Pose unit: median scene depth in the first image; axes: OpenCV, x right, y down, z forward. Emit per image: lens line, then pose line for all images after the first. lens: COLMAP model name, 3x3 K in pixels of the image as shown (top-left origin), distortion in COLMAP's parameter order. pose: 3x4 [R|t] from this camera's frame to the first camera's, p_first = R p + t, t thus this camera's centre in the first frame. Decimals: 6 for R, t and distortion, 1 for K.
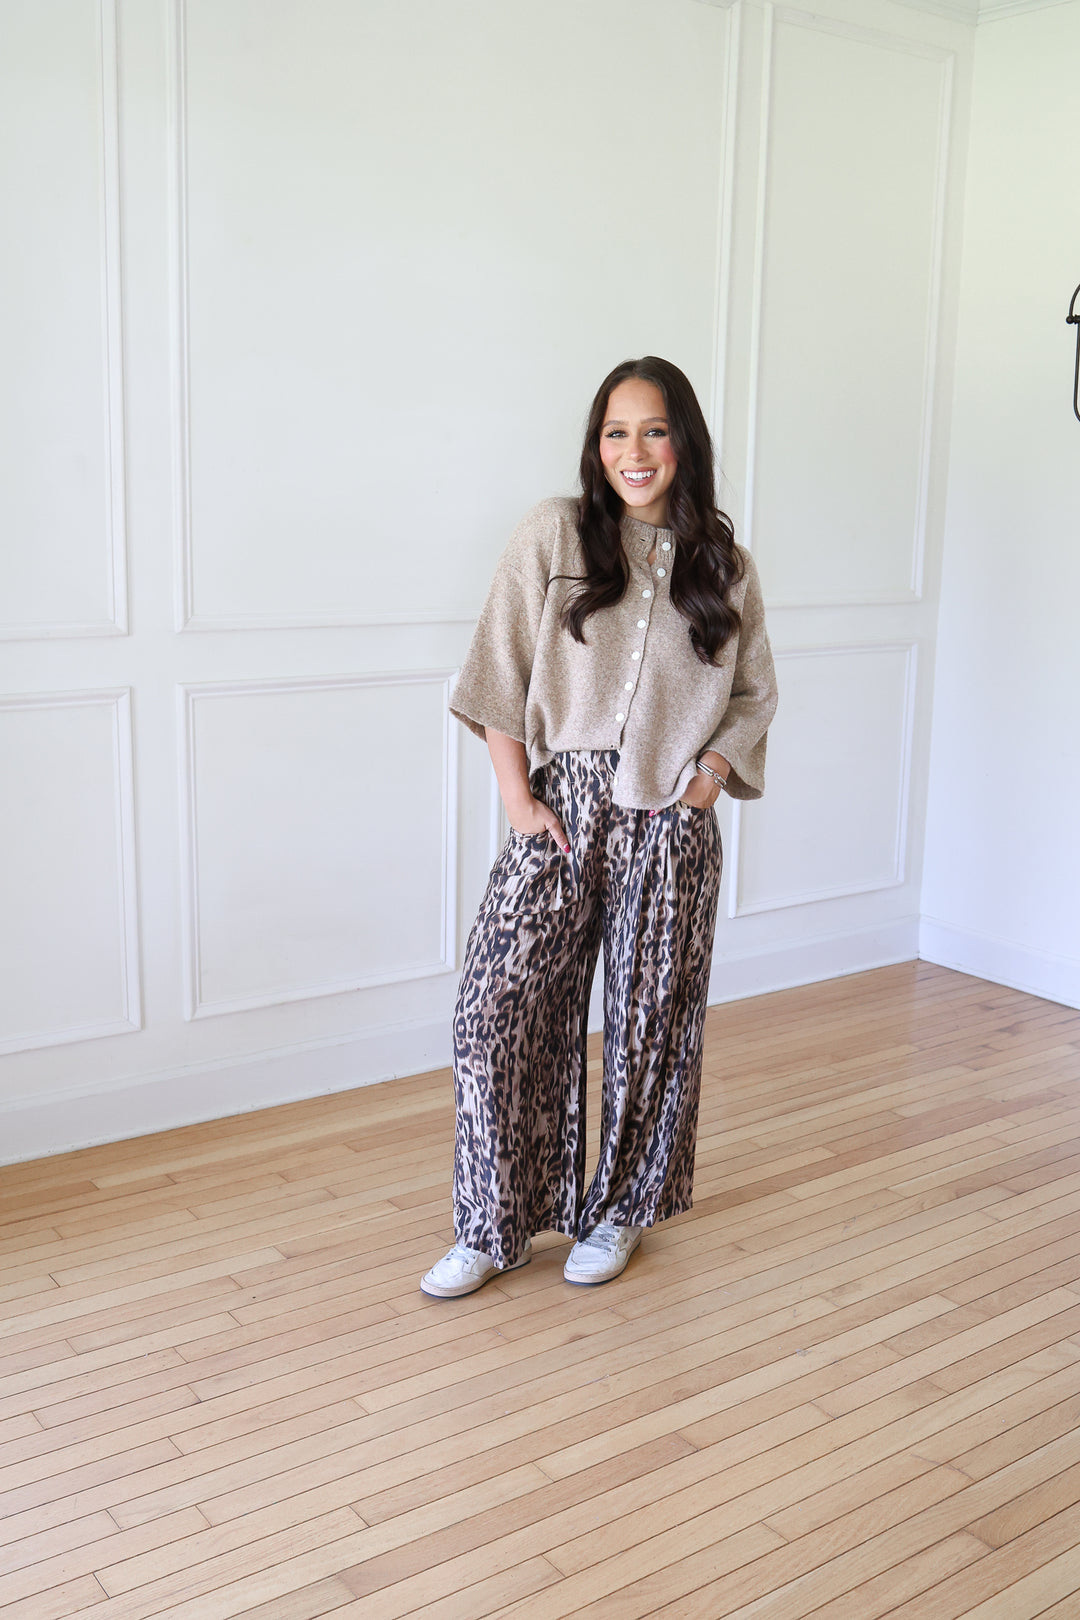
lens RADIAL K [[1633.6, 0, 541.3], [0, 1633.6, 815.5], [0, 0, 1]] dist [-0.073265, 0.074255]
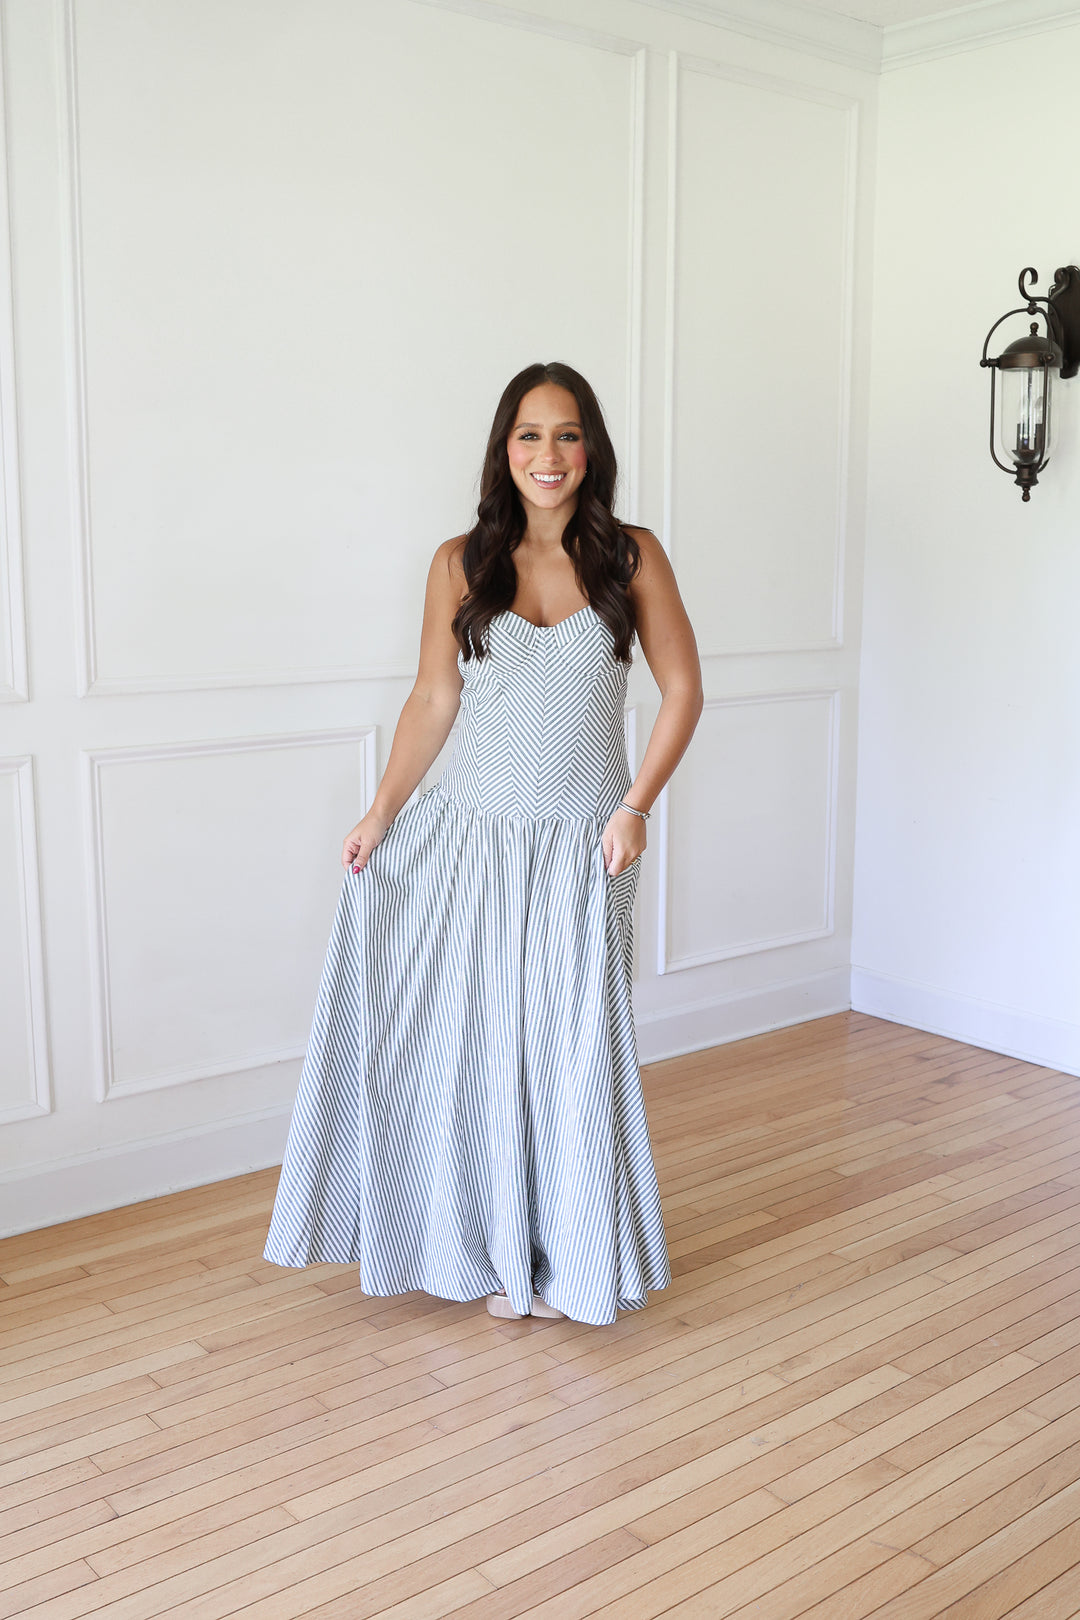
lens RADIAL K [[1634.7, 0, 540.0], [0, 1634.7, 810.0], [0, 0, 1]] dist [-0.076082, 0.082791]
pose [[0.998515, -0.024911, 0.048447, -0.001173], [0.026568, 0.999073, -0.033864, -0.006615], [-0.047558, 0.035101, 0.998252, 0.032287]]
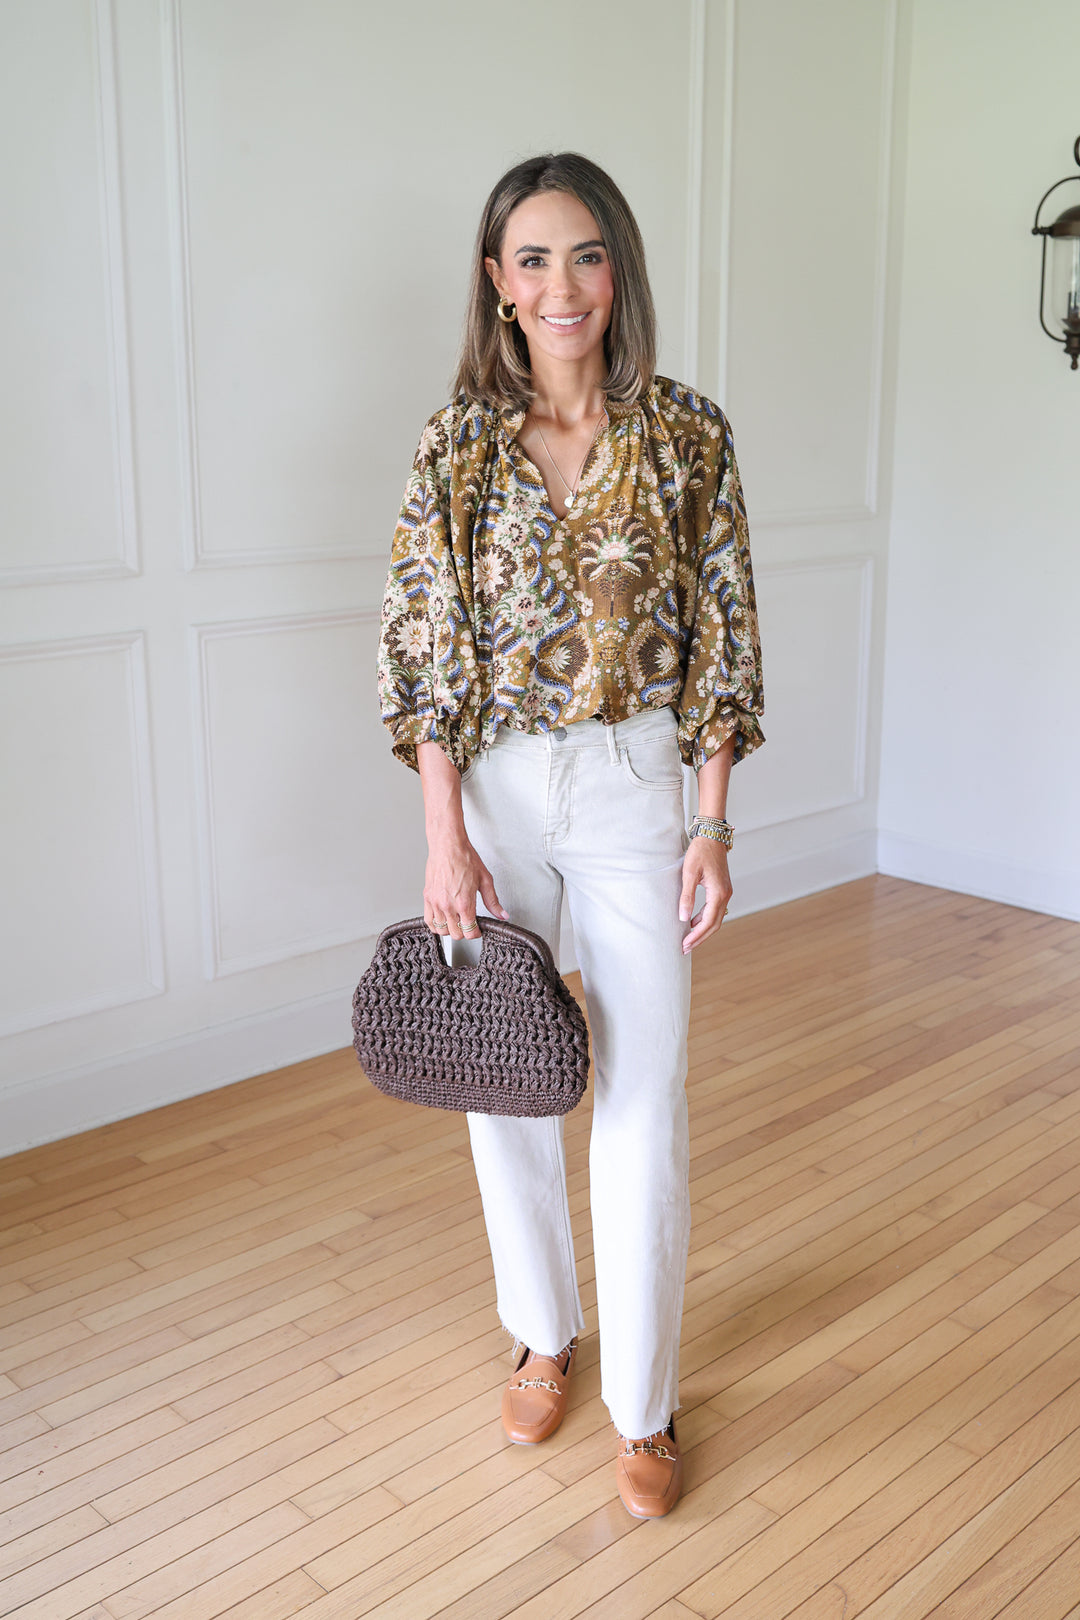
lens RADIAL K [[1636.5, 0, 542.8], [0, 1636.5, 801.0], [0, 0, 1]] dist [-0.050100, 0.024837]
pose [[0.990707, -0.050999, 0.126087, -0.154181], [0.046852, 0.998266, 0.035644, -0.003860], [-0.127686, -0.029406, 0.991379, 0.034257]]
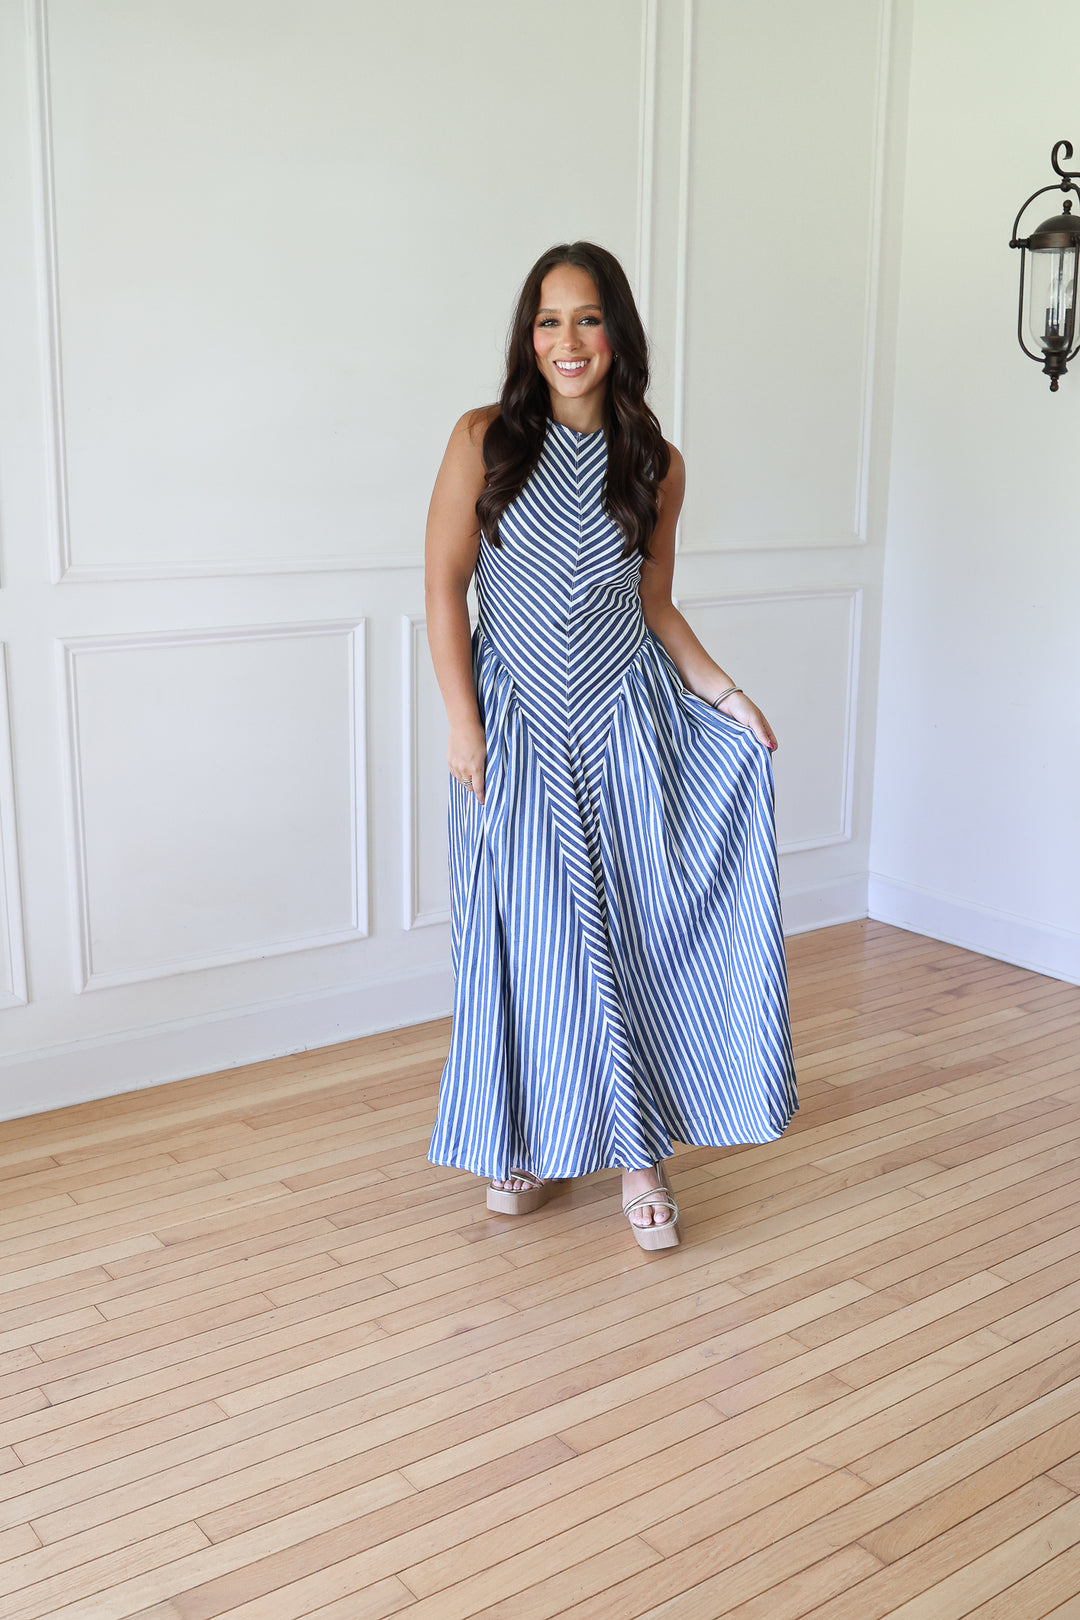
lens RADIAL K [[1634.7, 0, 540.0], [0, 1634.7, 810.0], [0, 0, 1]] dist [-0.076082, 0.082791]
pose [[0.999951, -0.009939, -0.000109, 0.059629], [0.009938, 0.999647, 0.024635, -0.001962], [-0.000136, -0.024634, 0.999697, 0.057846]]
